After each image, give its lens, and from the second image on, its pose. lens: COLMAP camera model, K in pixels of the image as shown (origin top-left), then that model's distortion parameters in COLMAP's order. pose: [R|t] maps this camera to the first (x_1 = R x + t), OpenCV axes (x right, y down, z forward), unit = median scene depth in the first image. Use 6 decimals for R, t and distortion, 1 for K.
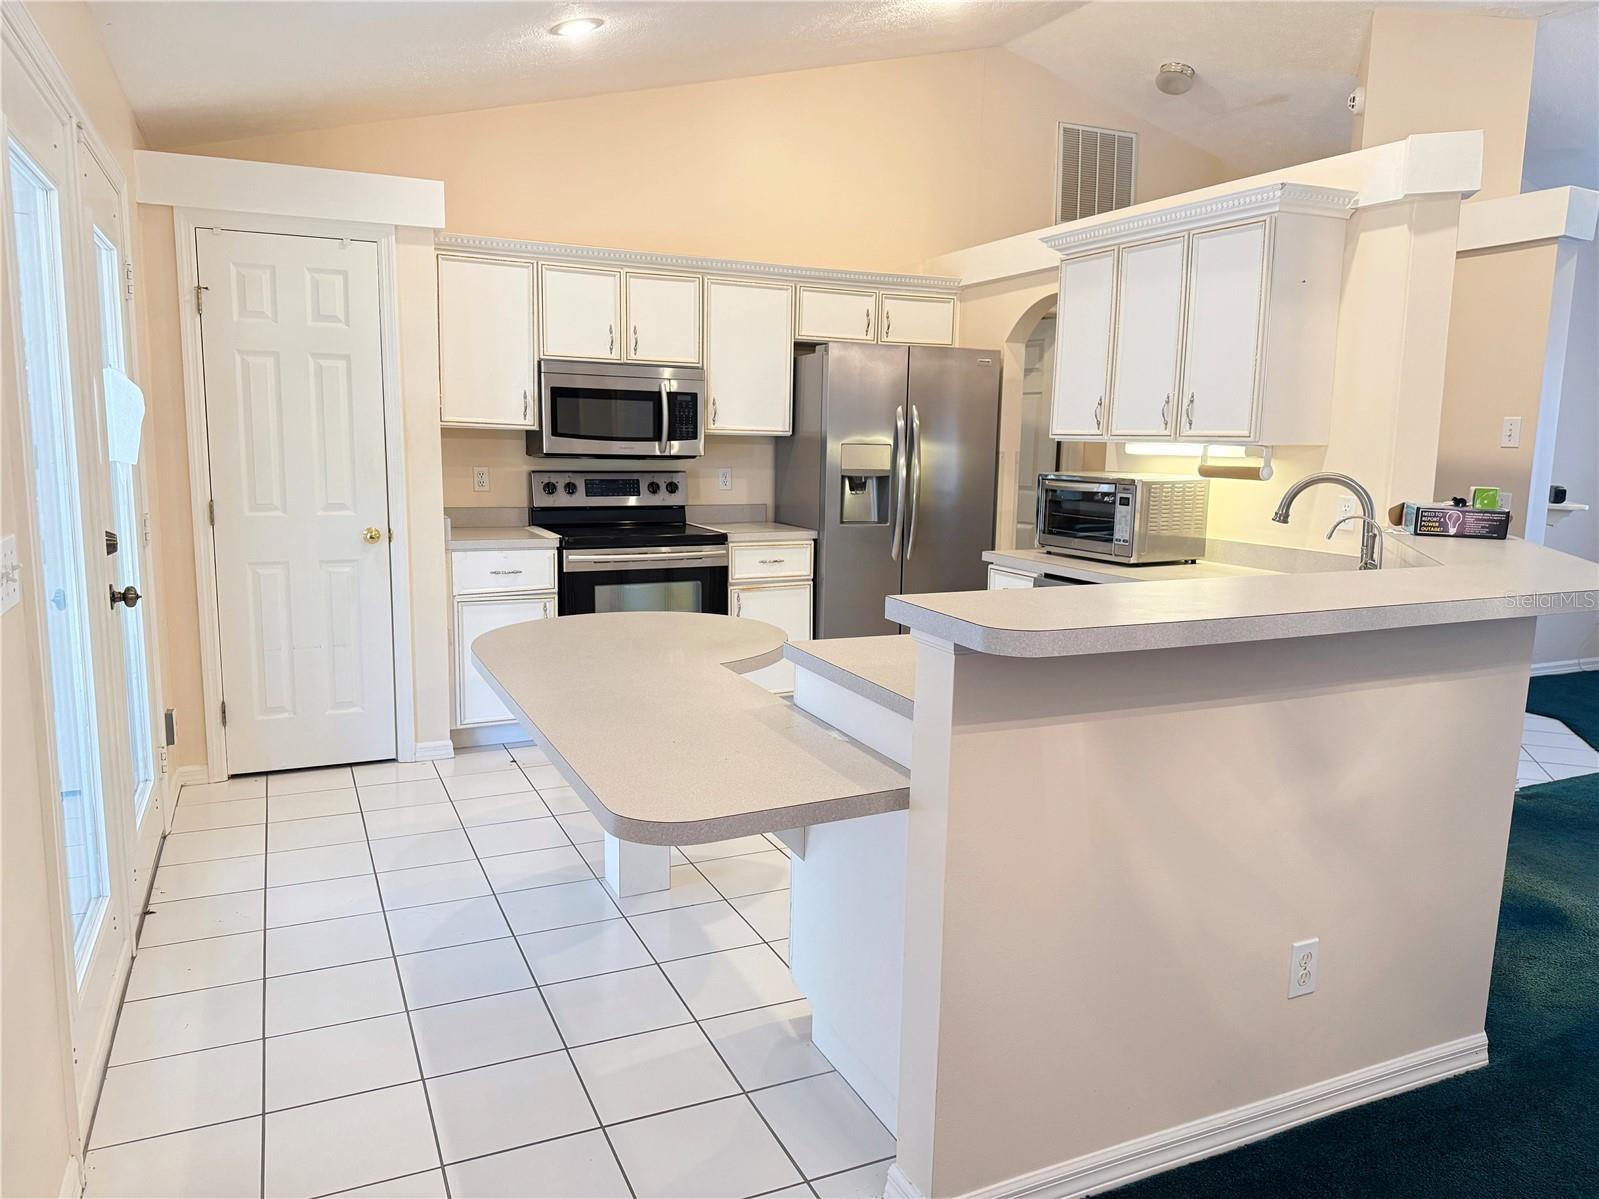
lens RADIAL K [[1125.3, 0, 796.3], [0, 1125.3, 598.6], [0, 0, 1]] dist [0.120639, -0.211167]
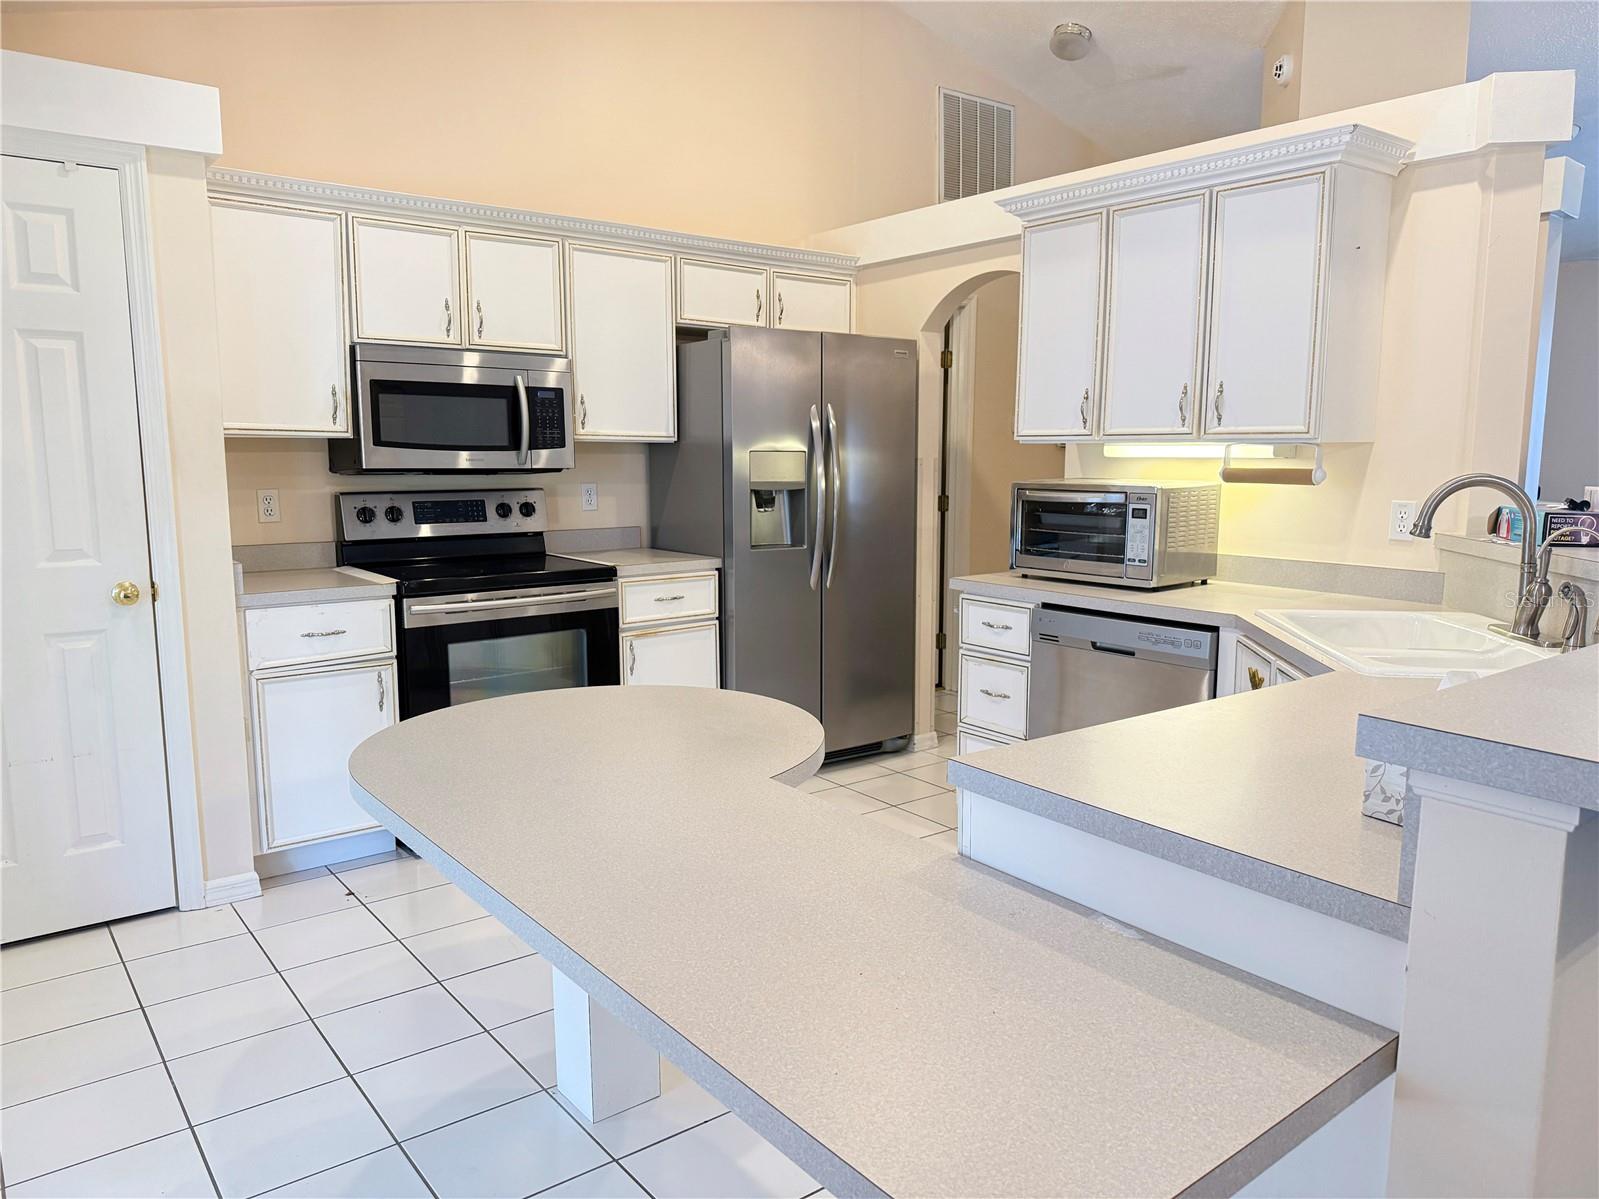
lens RADIAL K [[1124.5, 0, 813.2], [0, 1124.5, 610.2], [0, 0, 1]] dist [0.069157, -0.103264]
pose [[0.971086, -0.049012, 0.233643, -0.114529], [0.048650, 0.998789, 0.007316, -0.026756], [-0.233718, 0.004262, 0.972295, 0.206509]]
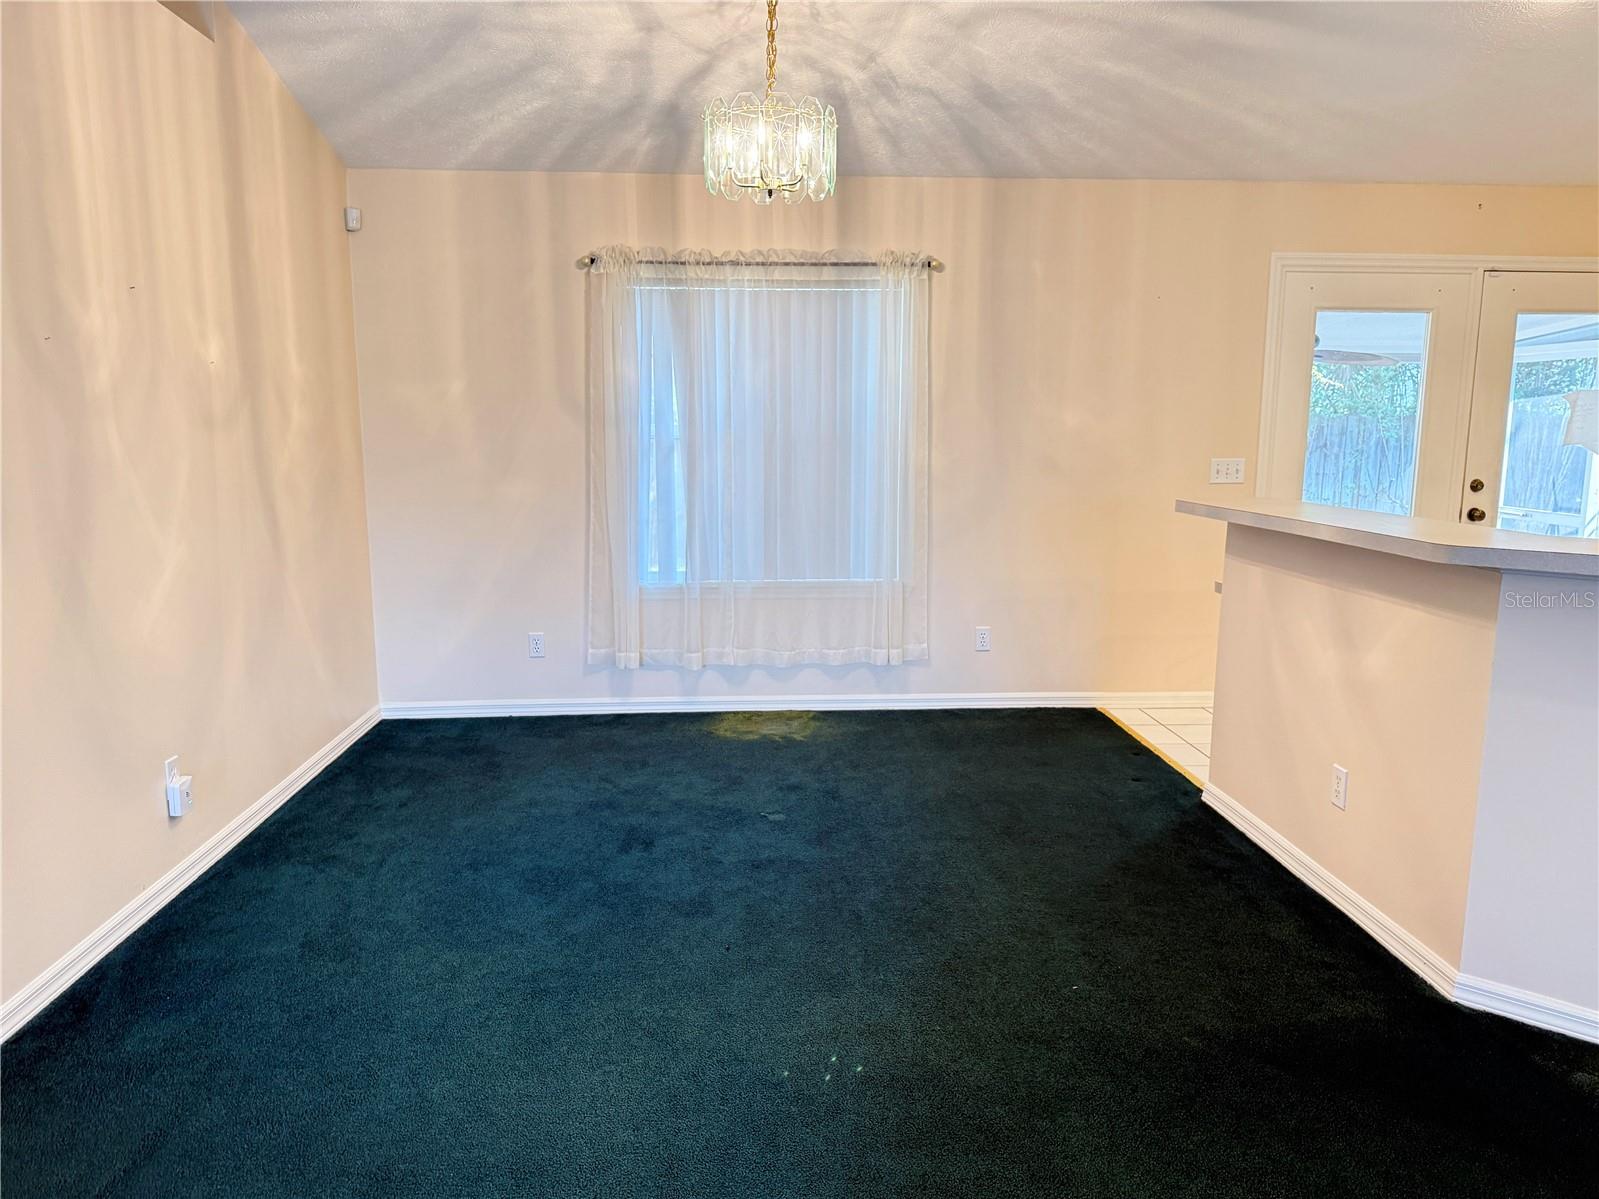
lens RADIAL K [[1115.1, 0, 801.5], [0, 1115.1, 596.1], [0, 0, 1]] dist [0.128686, -0.210700]
pose [[-0.360318, 0.125111, -0.924402, 0.886600], [-0.144981, 0.971412, 0.187985, -0.035586], [0.921494, 0.201755, -0.331878, 0.360841]]
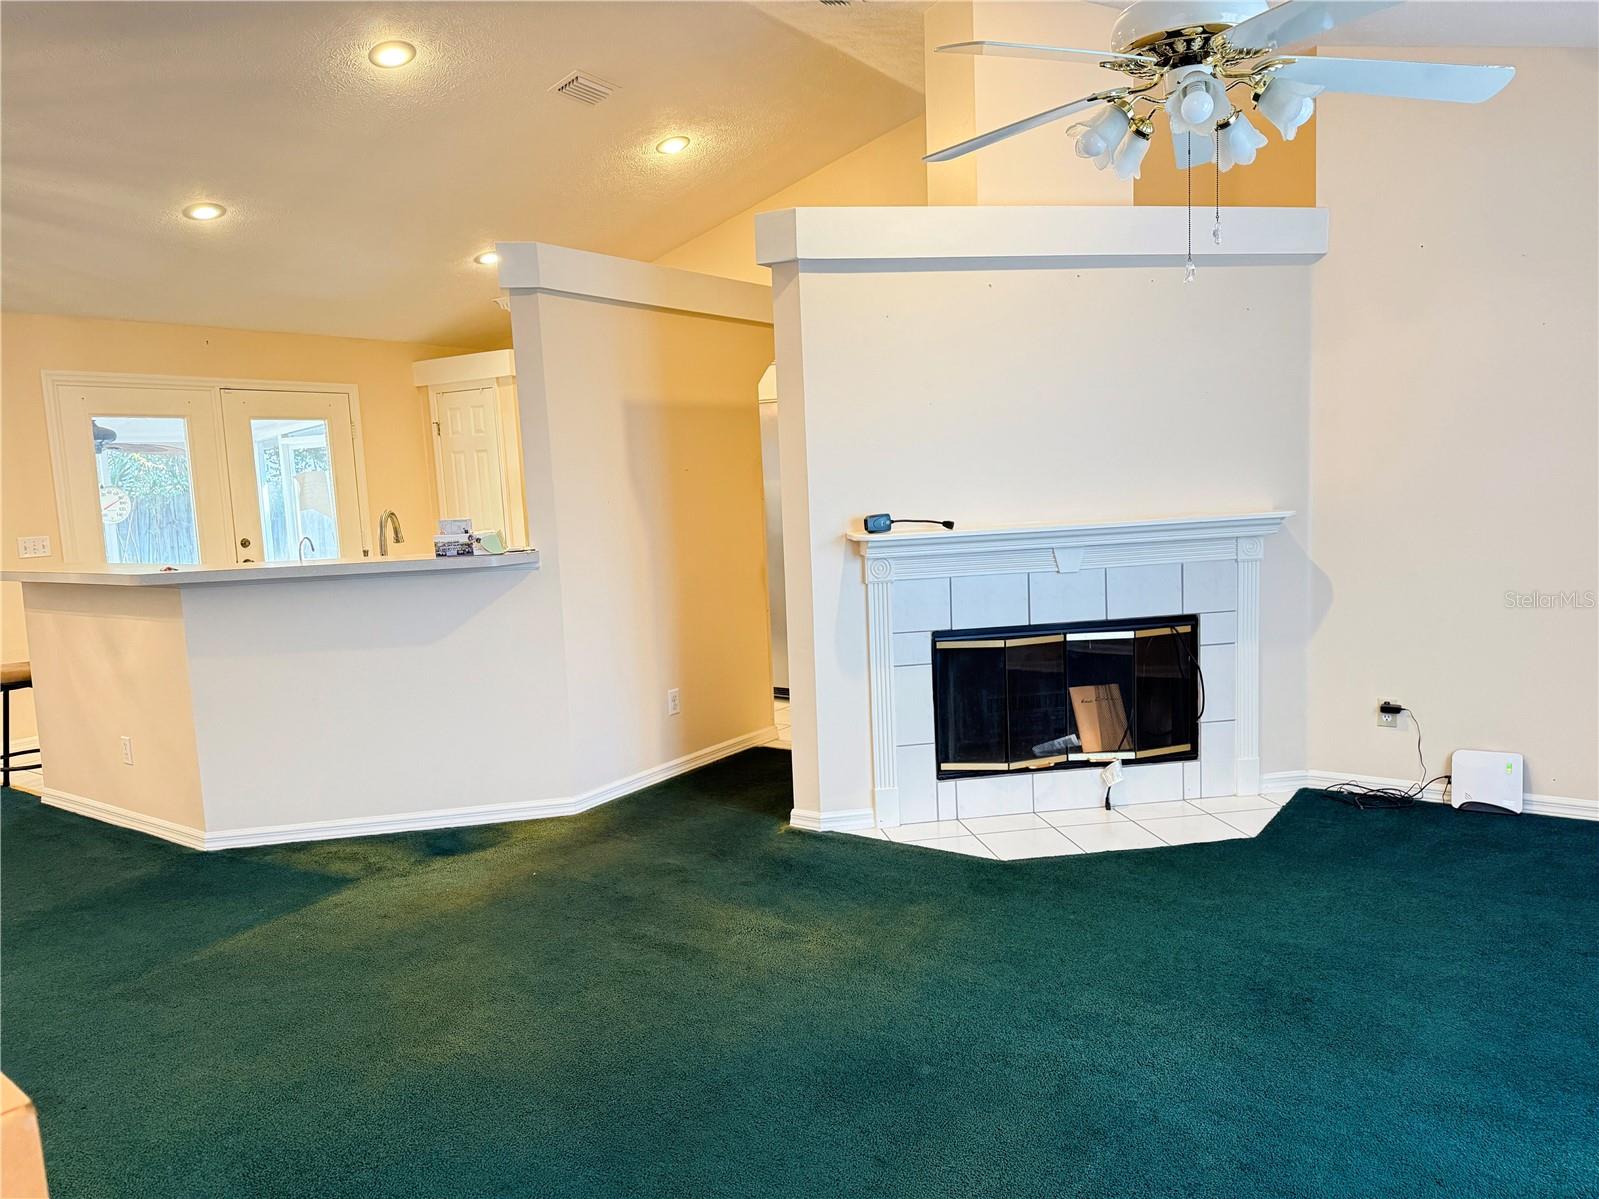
lens RADIAL K [[1113.2, 0, 799.5], [0, 1113.2, 599.5], [0, 0, 1]] dist [0.080162, -0.113562]
pose [[0.510745, 0.057578, -0.857802, 1.272882], [-0.072533, 0.997083, 0.023741, -0.041592], [0.856667, 0.050093, 0.513432, 0.439970]]
